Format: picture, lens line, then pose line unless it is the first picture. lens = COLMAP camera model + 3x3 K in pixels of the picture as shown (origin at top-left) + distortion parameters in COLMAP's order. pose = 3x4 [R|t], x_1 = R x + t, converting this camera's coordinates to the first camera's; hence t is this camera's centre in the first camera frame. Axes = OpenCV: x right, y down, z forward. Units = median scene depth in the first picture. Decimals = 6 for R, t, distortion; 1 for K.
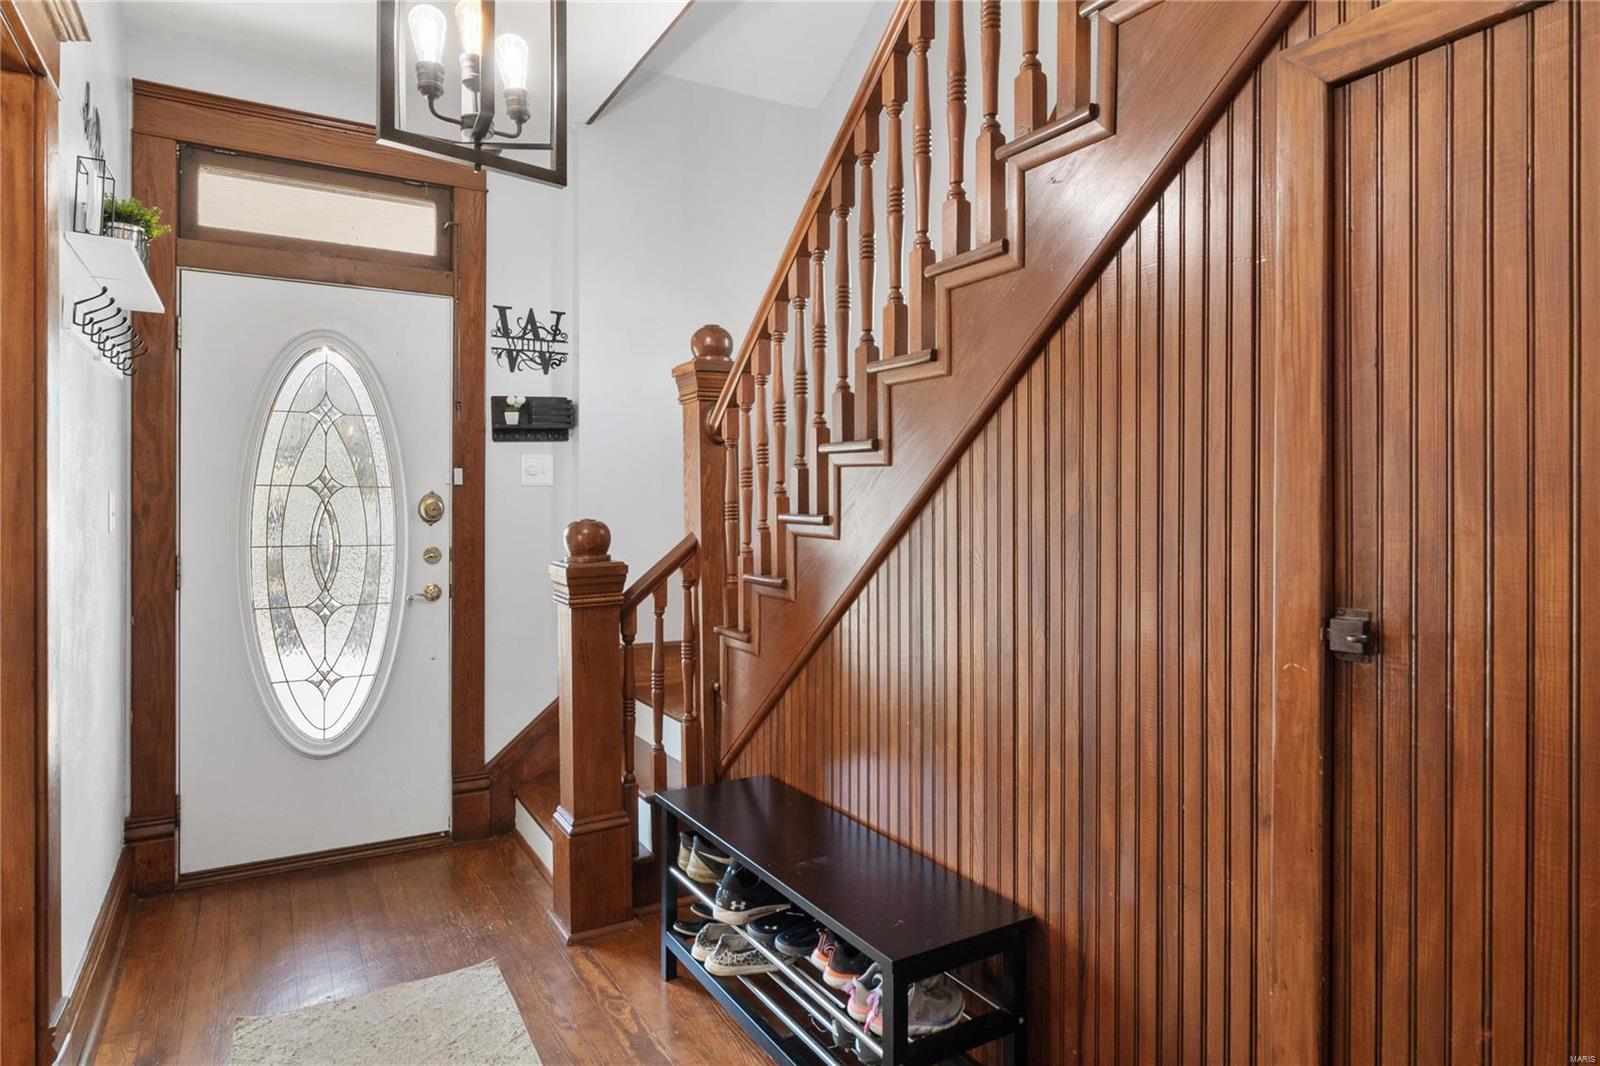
lens RADIAL K [[912.8, 0, 803.3], [0, 912.8, 527.3], [0, 0, 1]] dist [-0.004844, -0.000146]
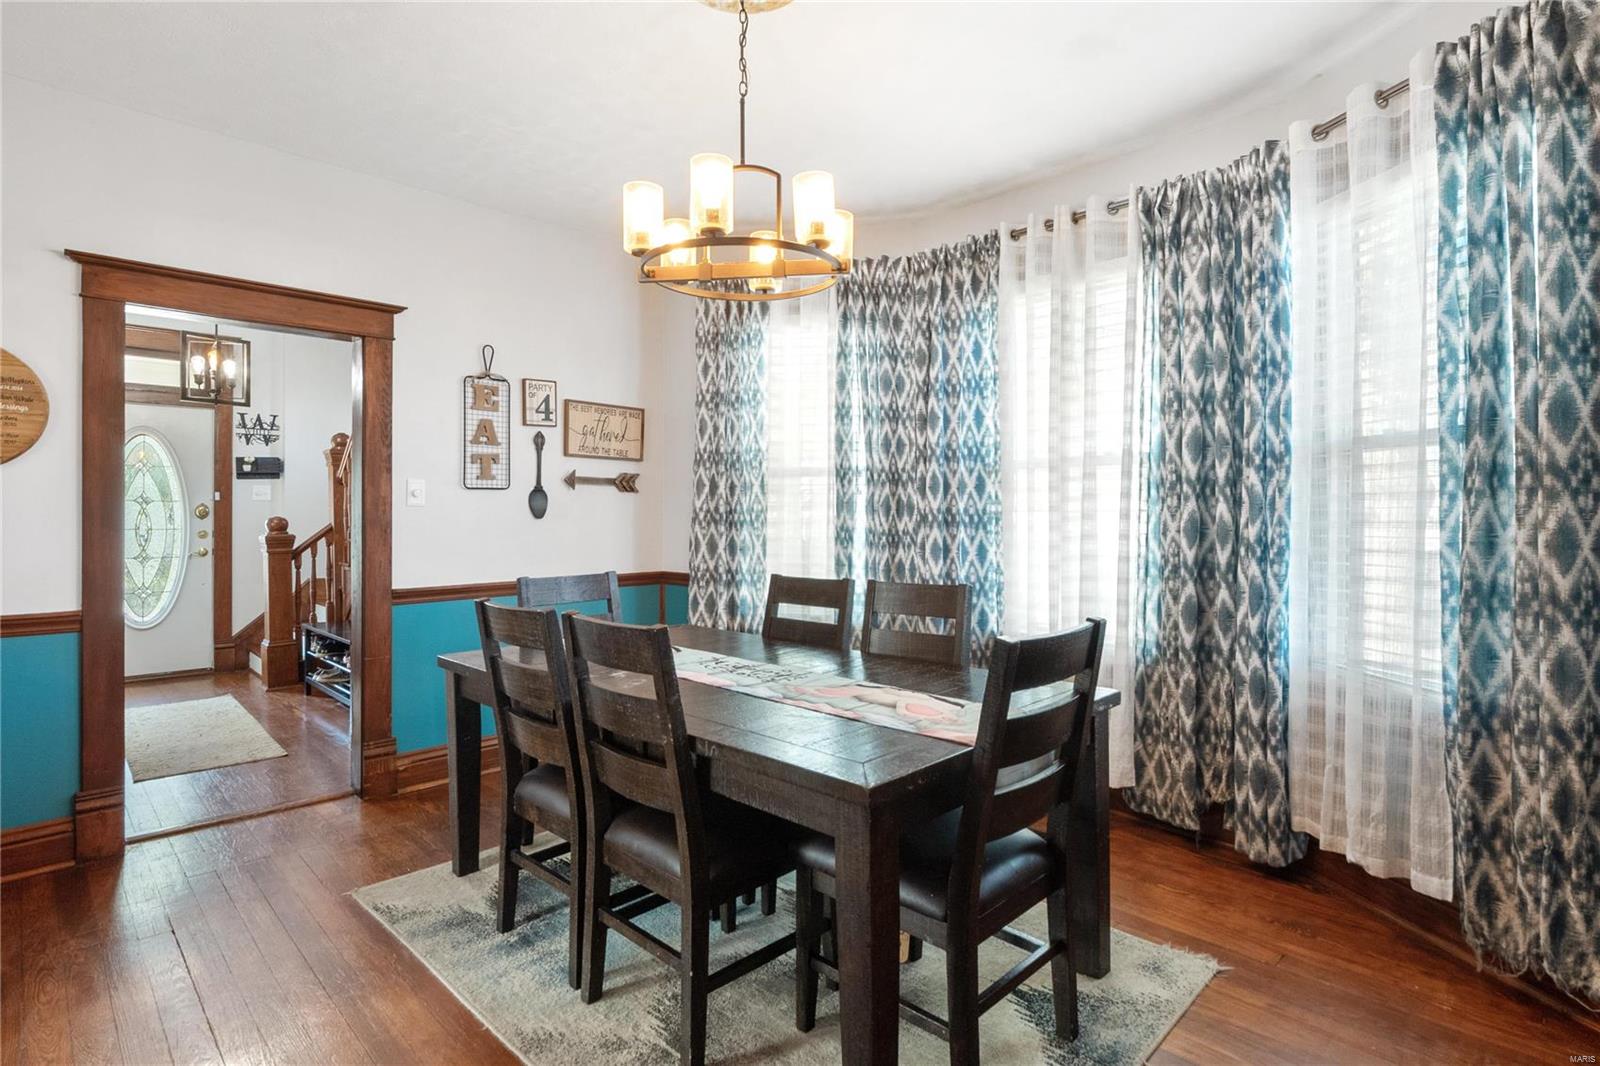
lens RADIAL K [[782.6, 0, 795.4], [0, 782.6, 528.7], [0, 0, 1]] dist [-0.012164, -0.000642]
pose [[0.967037, 0.000307, 0.254636, 0.446576], [-0.000367, 1.000000, 0.000190, 0.017985], [-0.254636, -0.000277, 0.967037, -1.051735]]
